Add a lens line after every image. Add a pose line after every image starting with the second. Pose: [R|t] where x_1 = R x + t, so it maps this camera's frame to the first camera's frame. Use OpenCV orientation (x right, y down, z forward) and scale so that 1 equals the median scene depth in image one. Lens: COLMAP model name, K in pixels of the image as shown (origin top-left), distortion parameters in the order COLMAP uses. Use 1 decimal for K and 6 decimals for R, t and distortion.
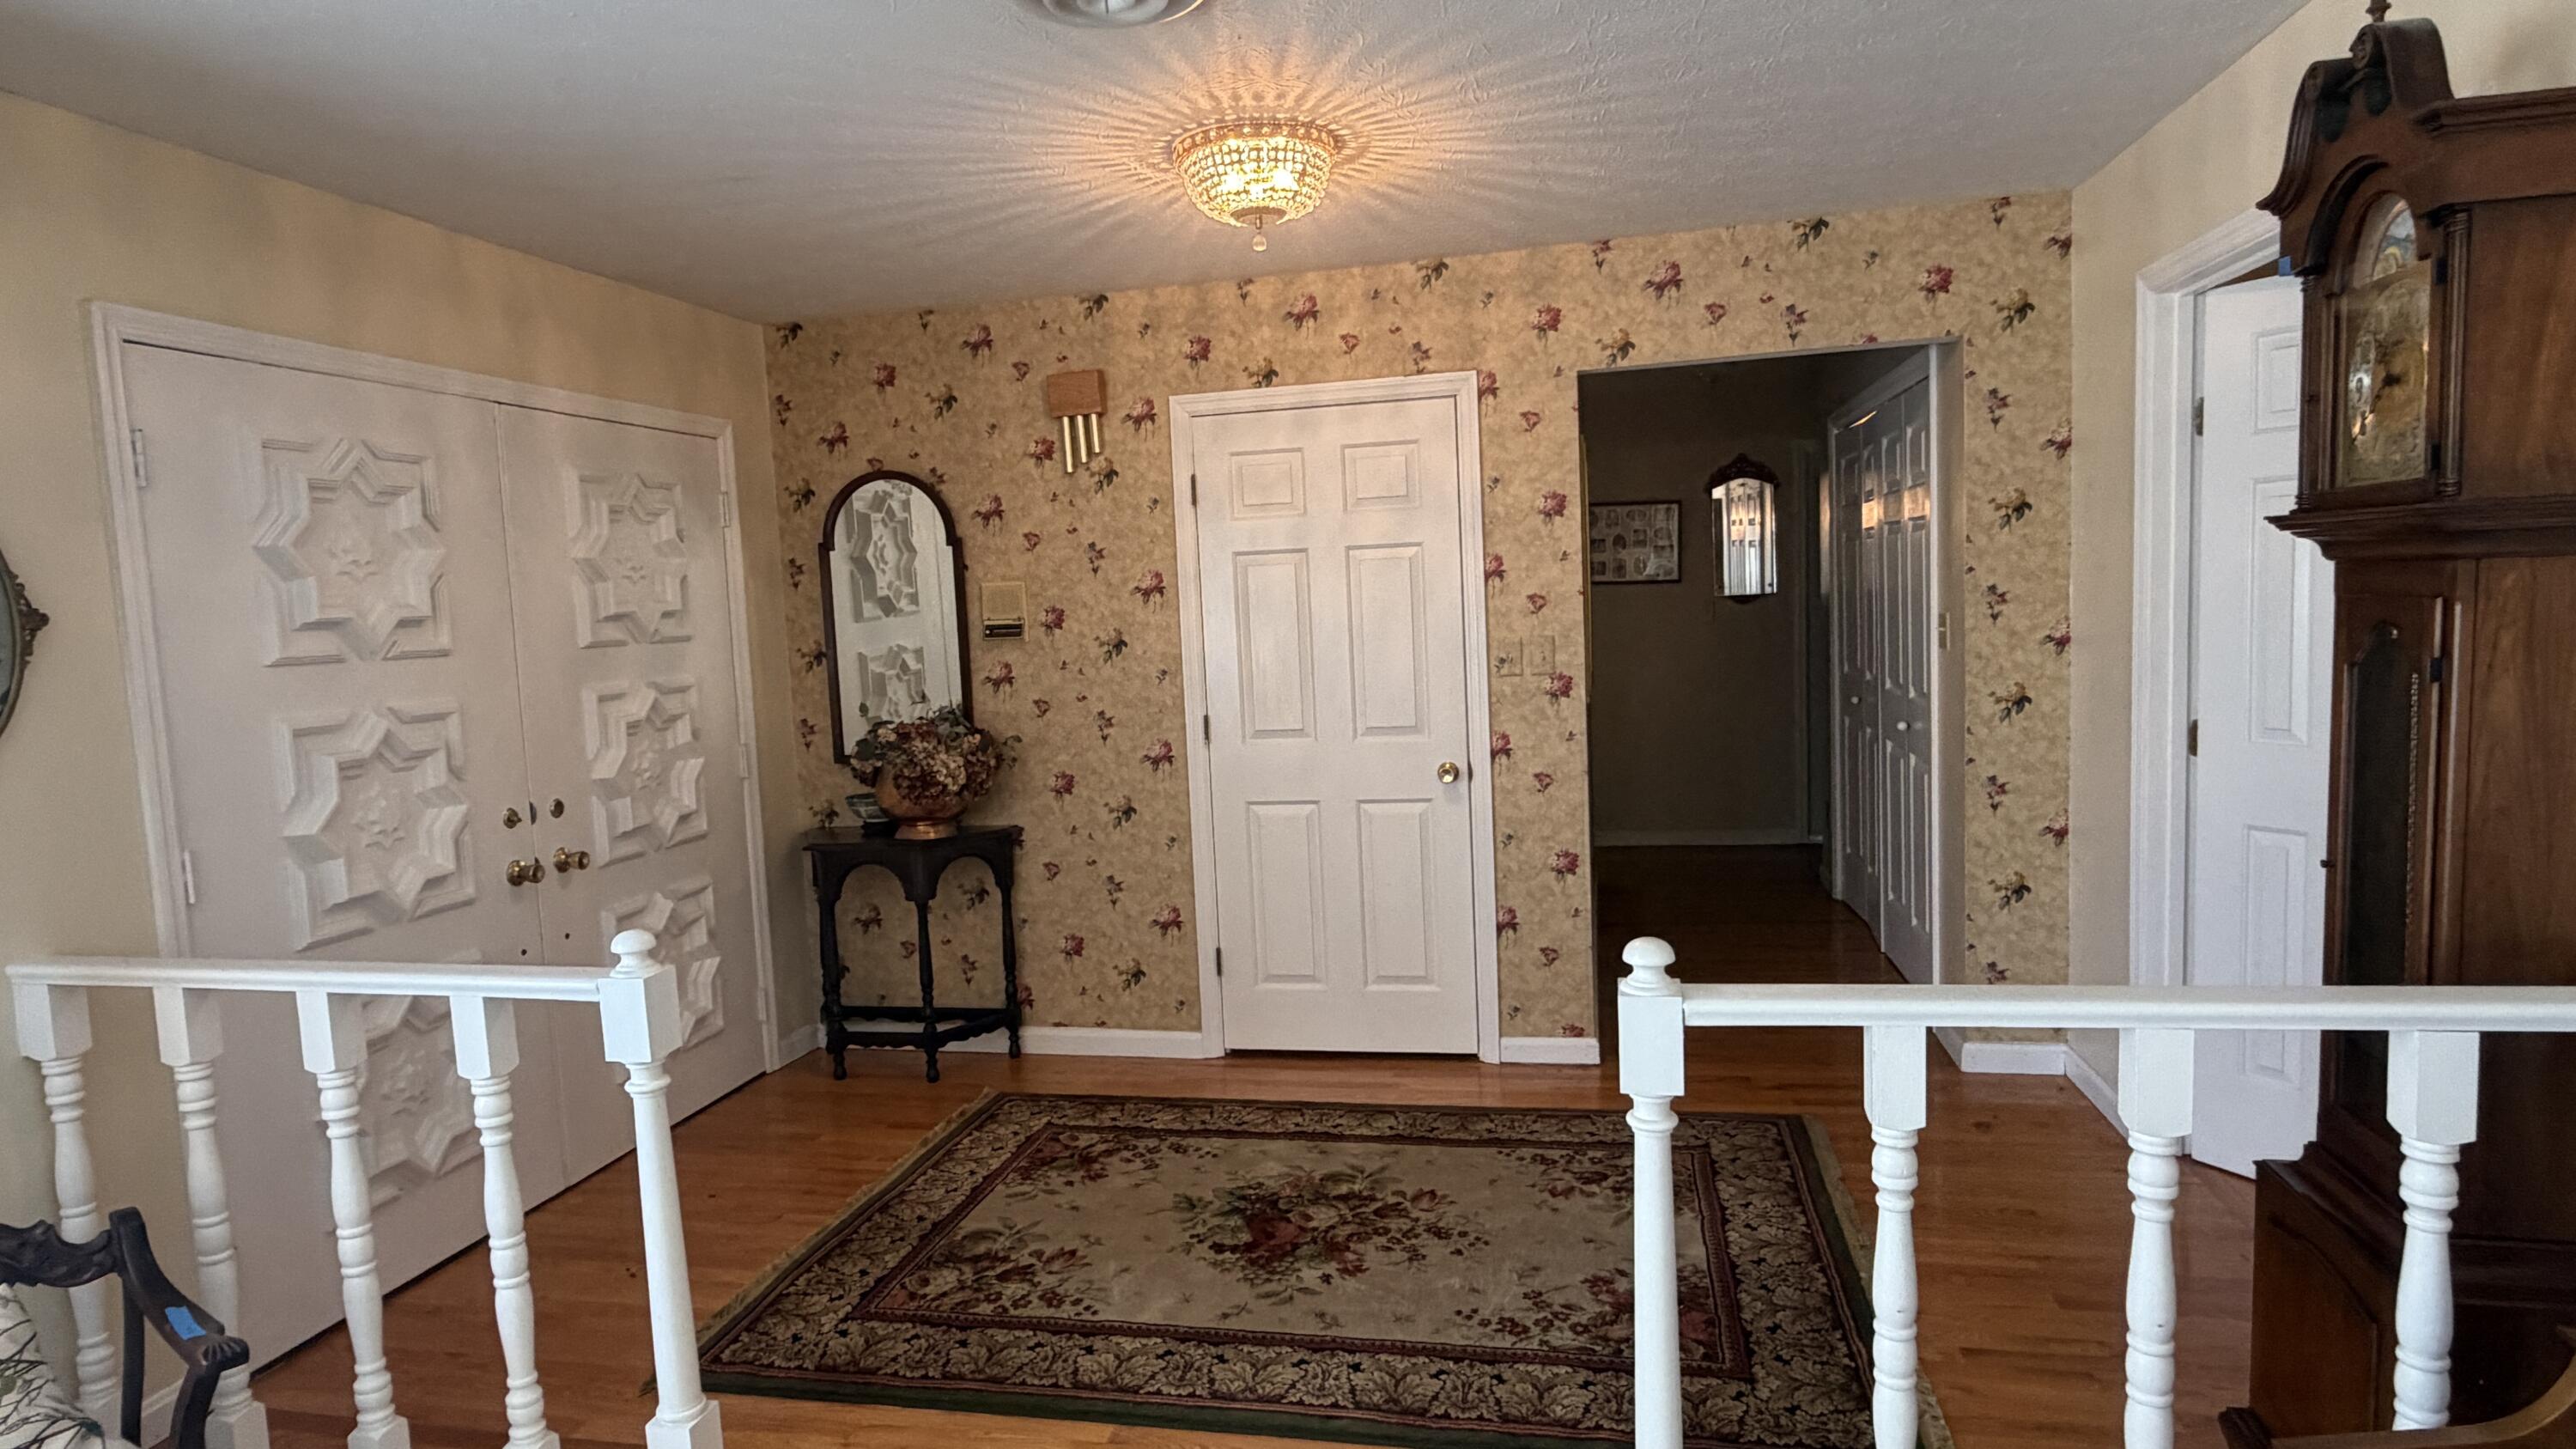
lens RADIAL K [[1412.2, 0, 1309.6], [0, 1412.2, 712.1], [0, 0, 1]] dist [0.001475, -0.001307]
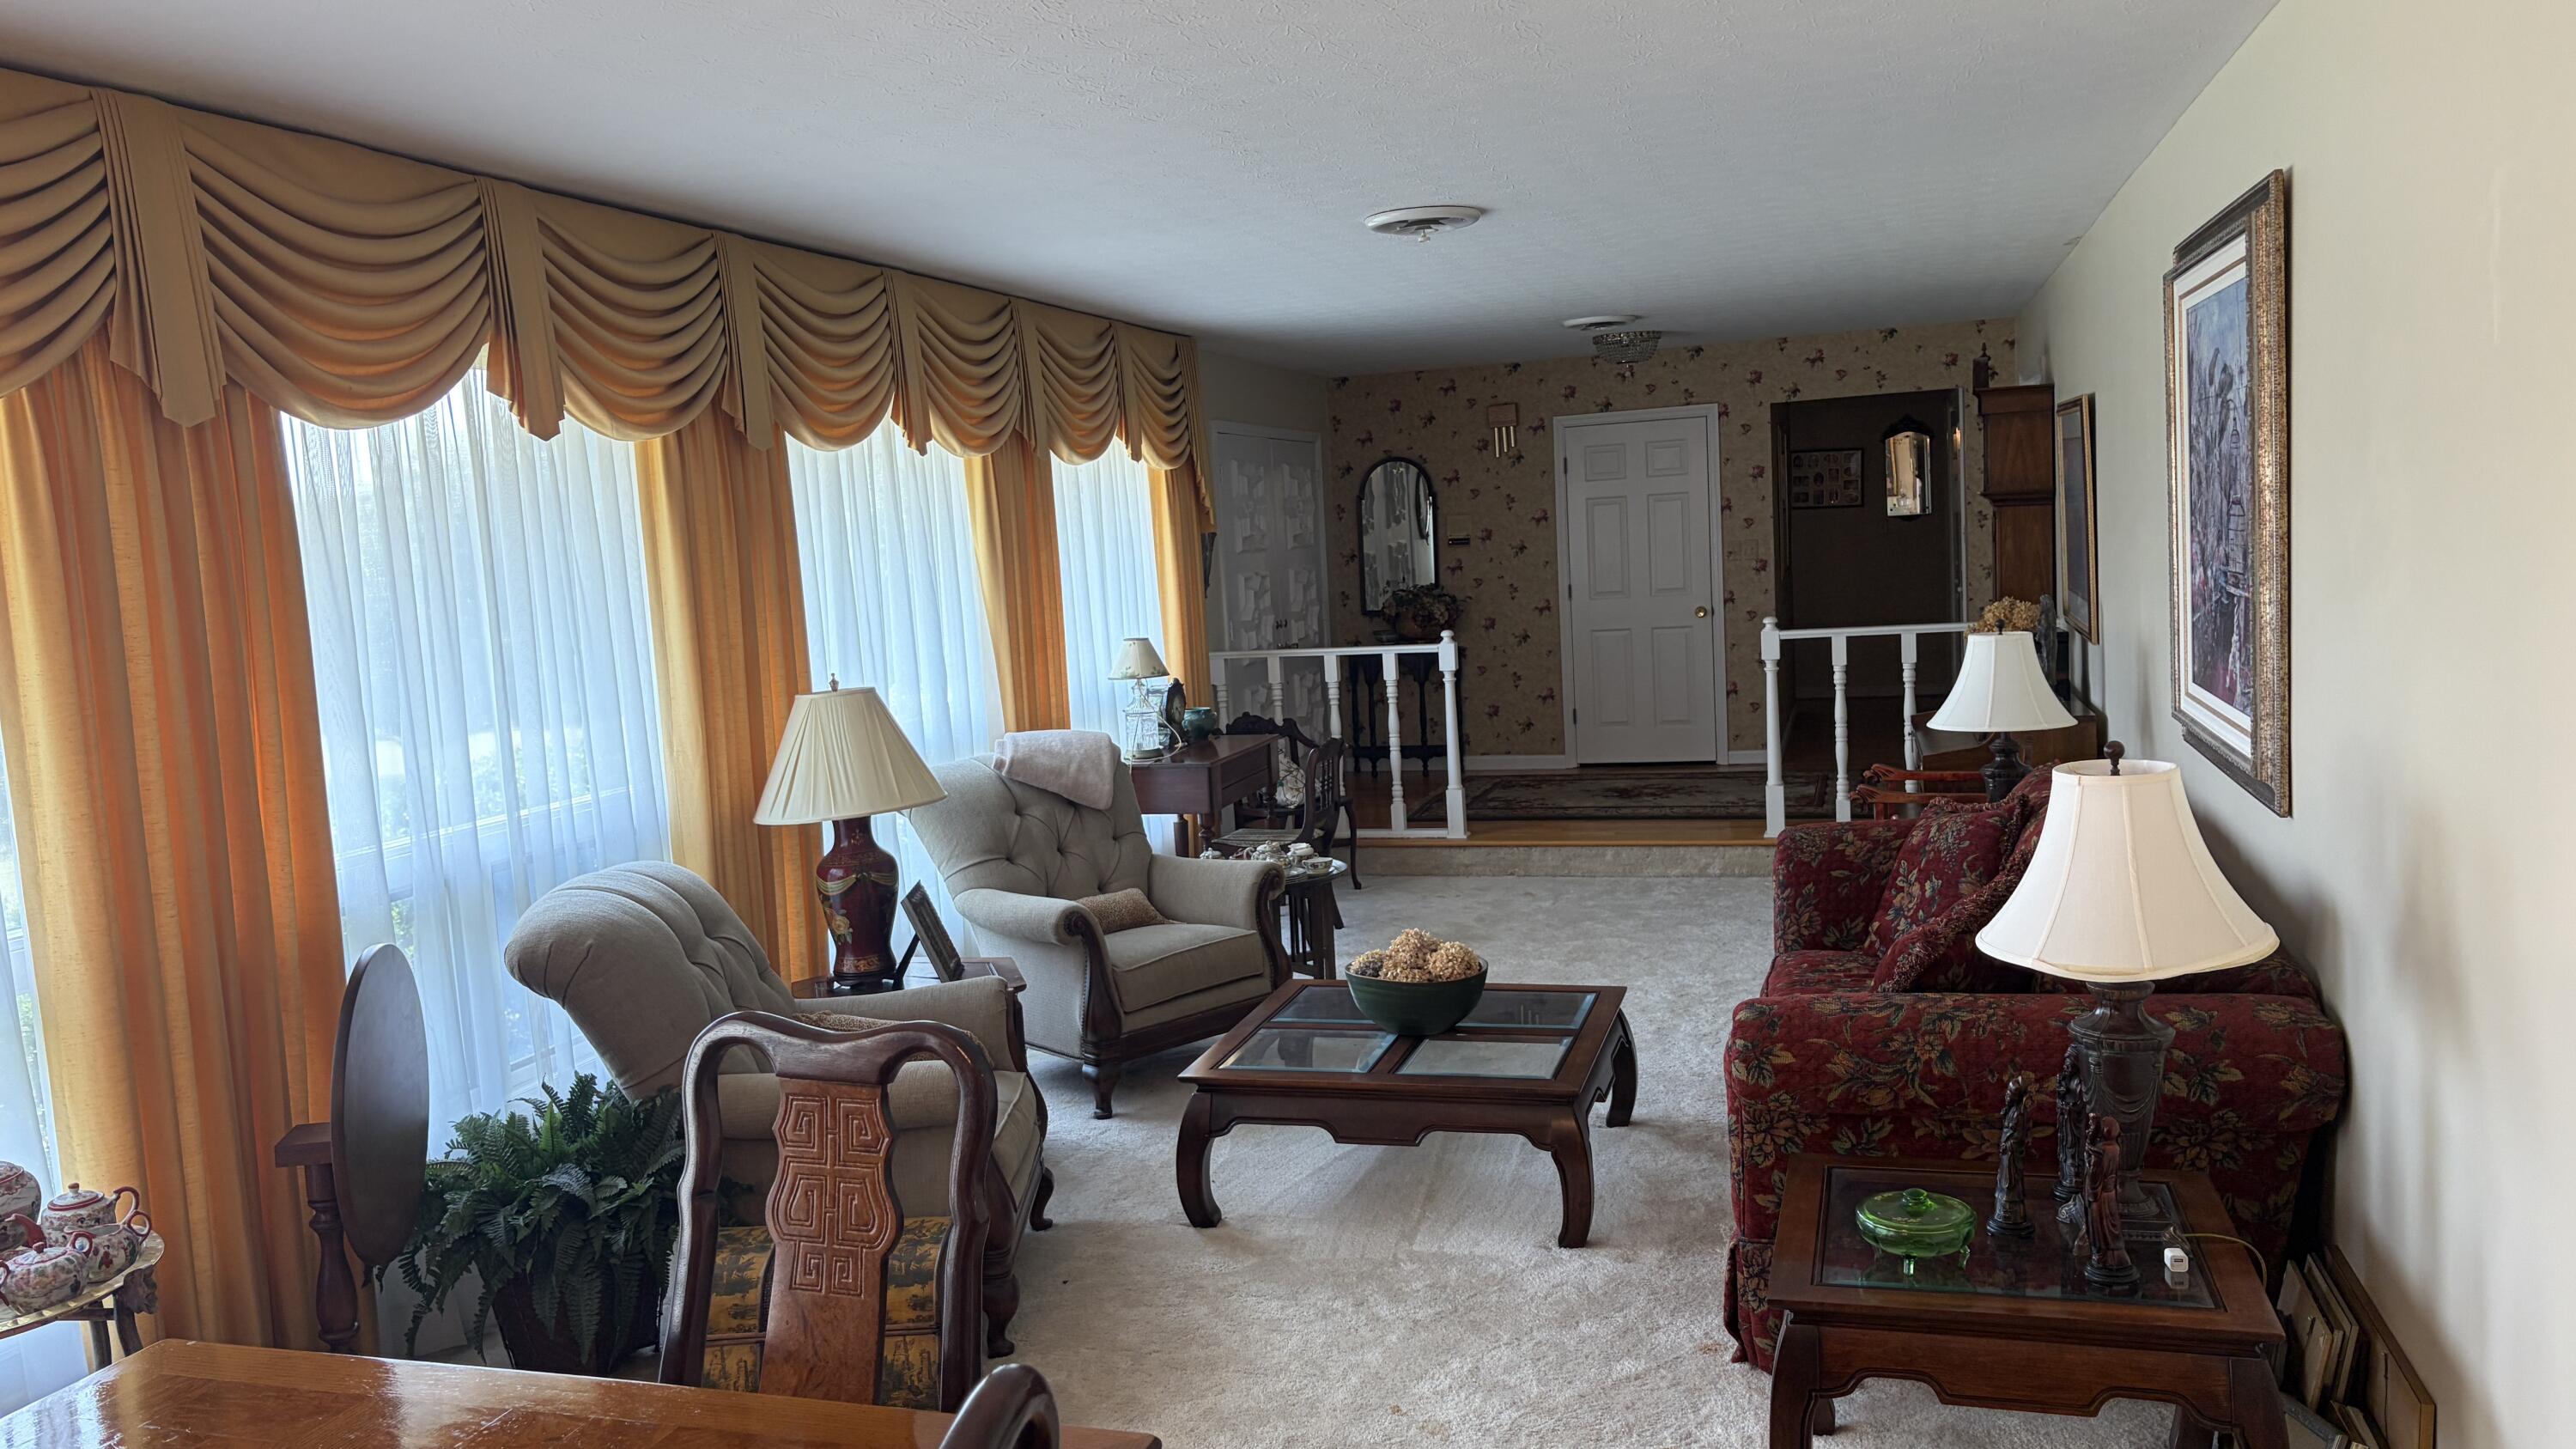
lens RADIAL K [[1911.4, 0, 1263.0], [0, 1911.4, 750.0], [0, 0, 1]] dist [0.037893, -0.029622]
pose [[0.994761, -0.000190, -0.102226, -0.233536], [0.003907, 0.999338, 0.036164, 0.137201], [0.102152, -0.036374, 0.994104, -1.695600]]
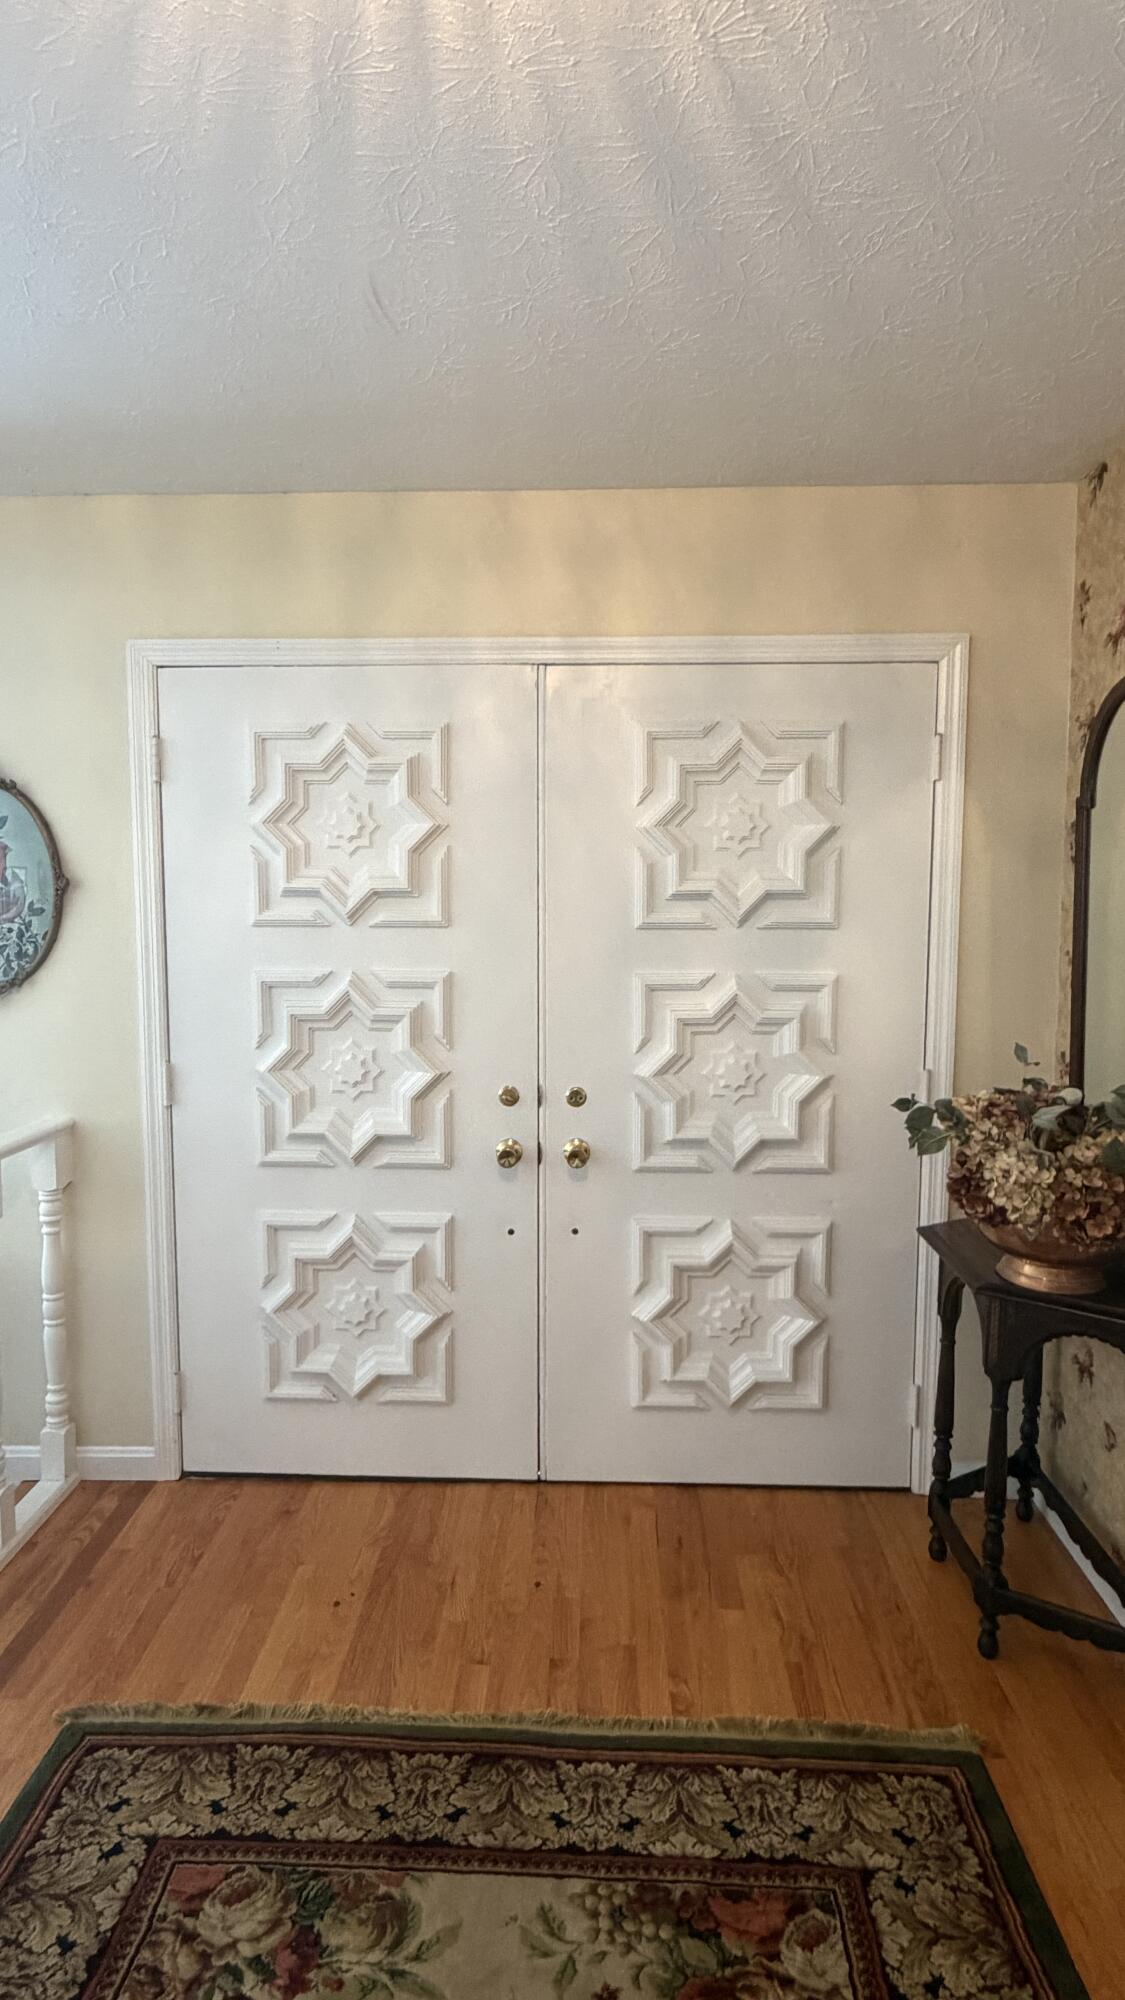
lens RADIAL K [[1096.3, 0, 557.0], [0, 1096.3, 1015.8], [0, 0, 1]] dist [0.001475, -0.001307]
pose [[0.157455, 0.136937, -0.977986, 0.148072], [-0.089100, 0.988270, 0.124032, -0.064712], [0.983498, 0.067609, 0.167809, 0.747781]]
